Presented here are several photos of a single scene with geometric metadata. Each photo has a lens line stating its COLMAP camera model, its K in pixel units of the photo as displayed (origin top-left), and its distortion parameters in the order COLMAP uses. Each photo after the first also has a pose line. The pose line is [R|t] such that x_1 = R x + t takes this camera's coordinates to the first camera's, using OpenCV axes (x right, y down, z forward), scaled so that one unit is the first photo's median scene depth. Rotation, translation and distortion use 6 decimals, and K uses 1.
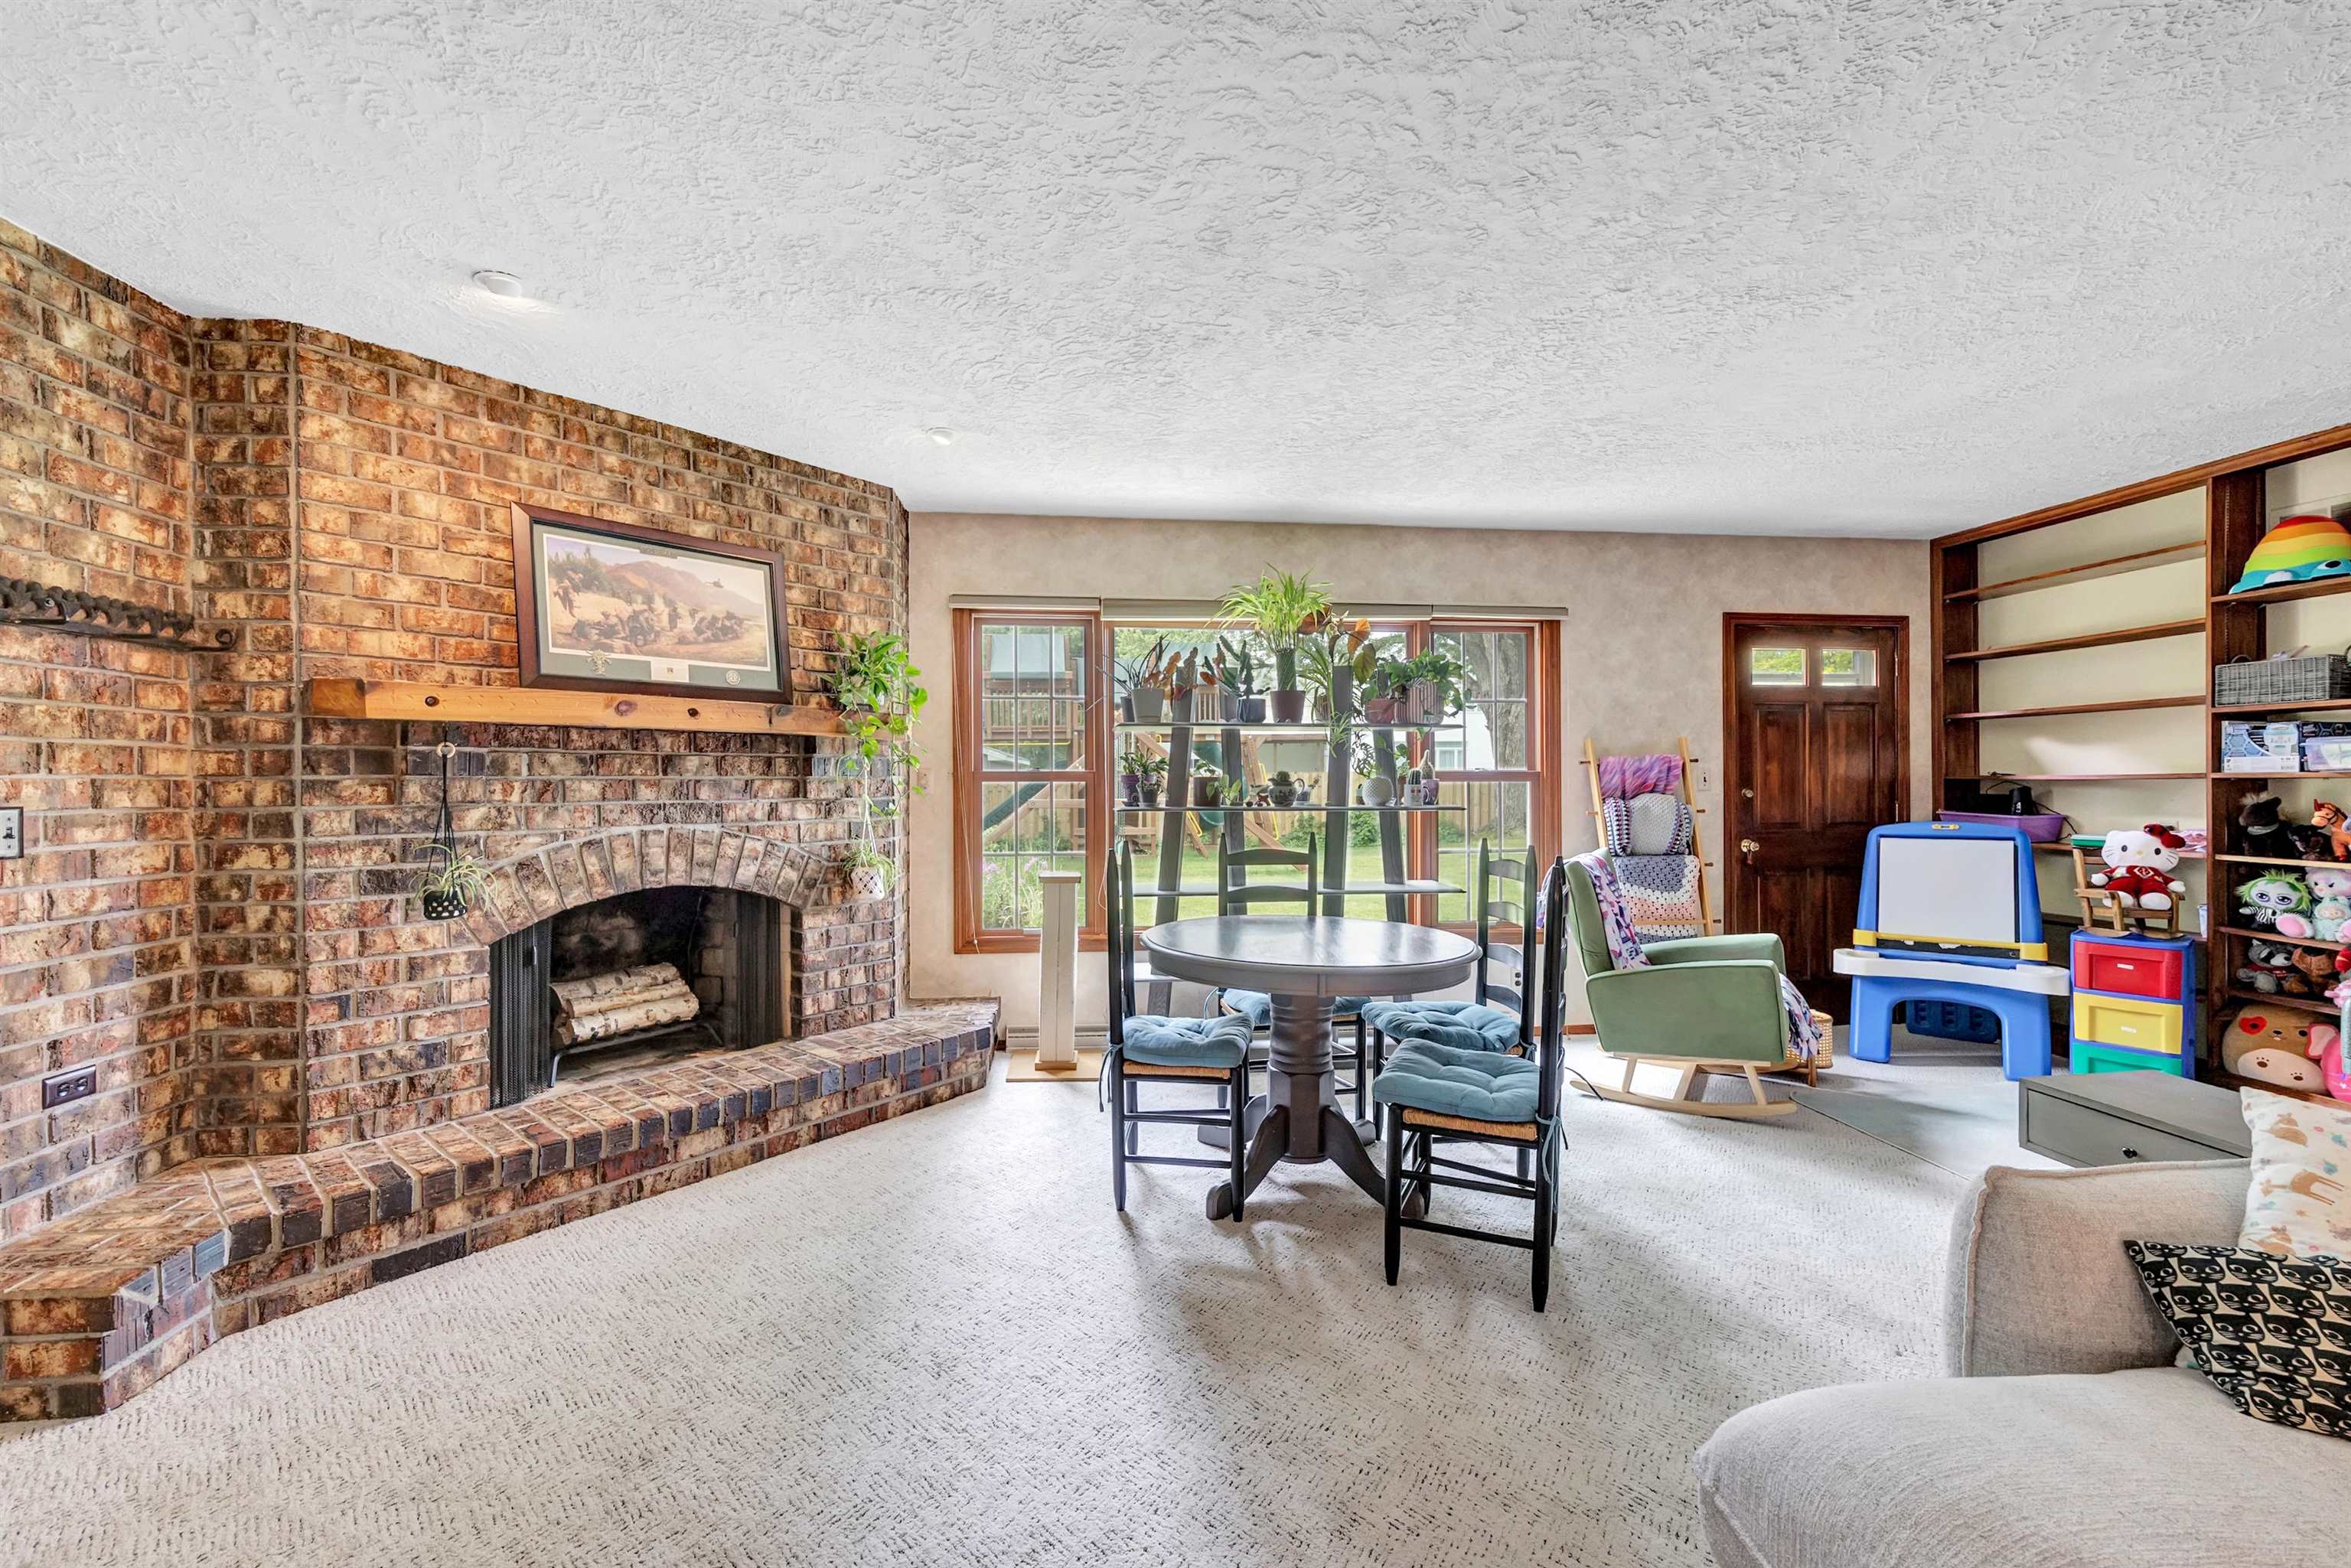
lens RADIAL K [[968.9, 0, 1156.9], [0, 968.9, 781.8], [0, 0, 1]] dist [0.006990, 0.000813]
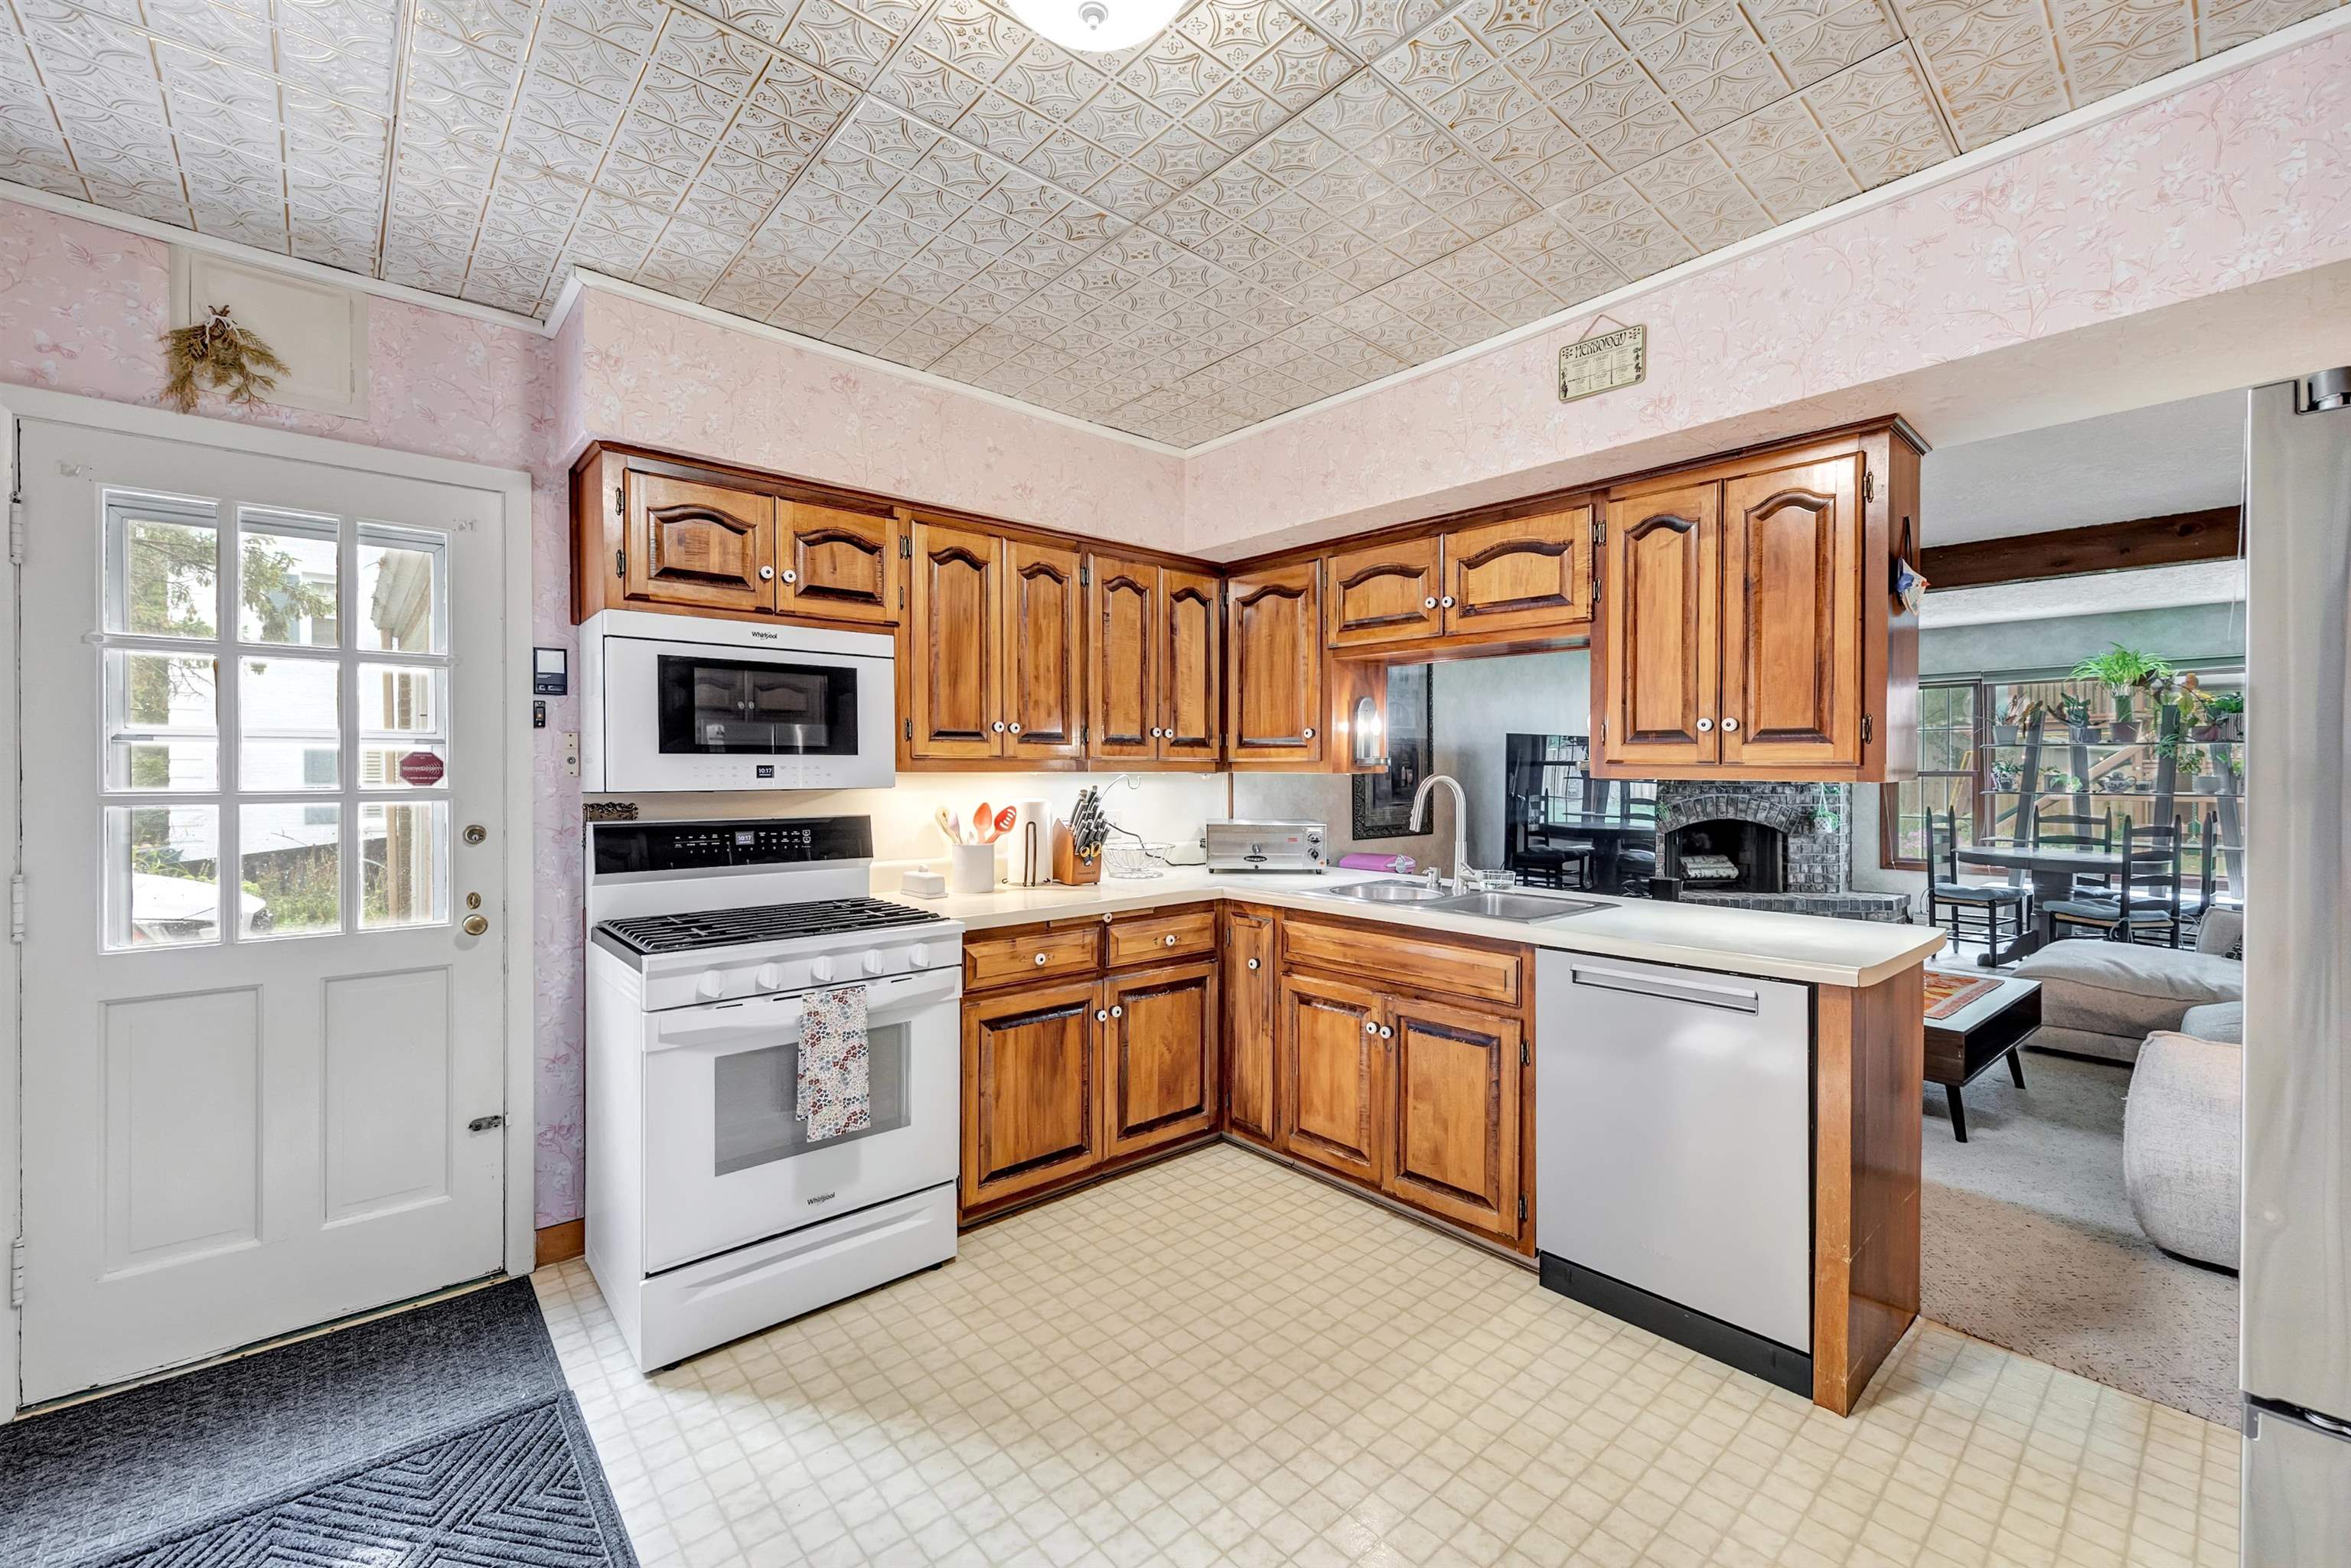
lens RADIAL K [[968.9, 0, 1171.3], [0, 968.9, 777.8], [0, 0, 1]] dist [0.006990, 0.000813]
pose [[0.594283, 0.006749, -0.804227, 0.679651], [-0.000131, 0.999966, 0.008295, -0.019042], [0.804256, -0.004824, 0.594264, -1.695790]]
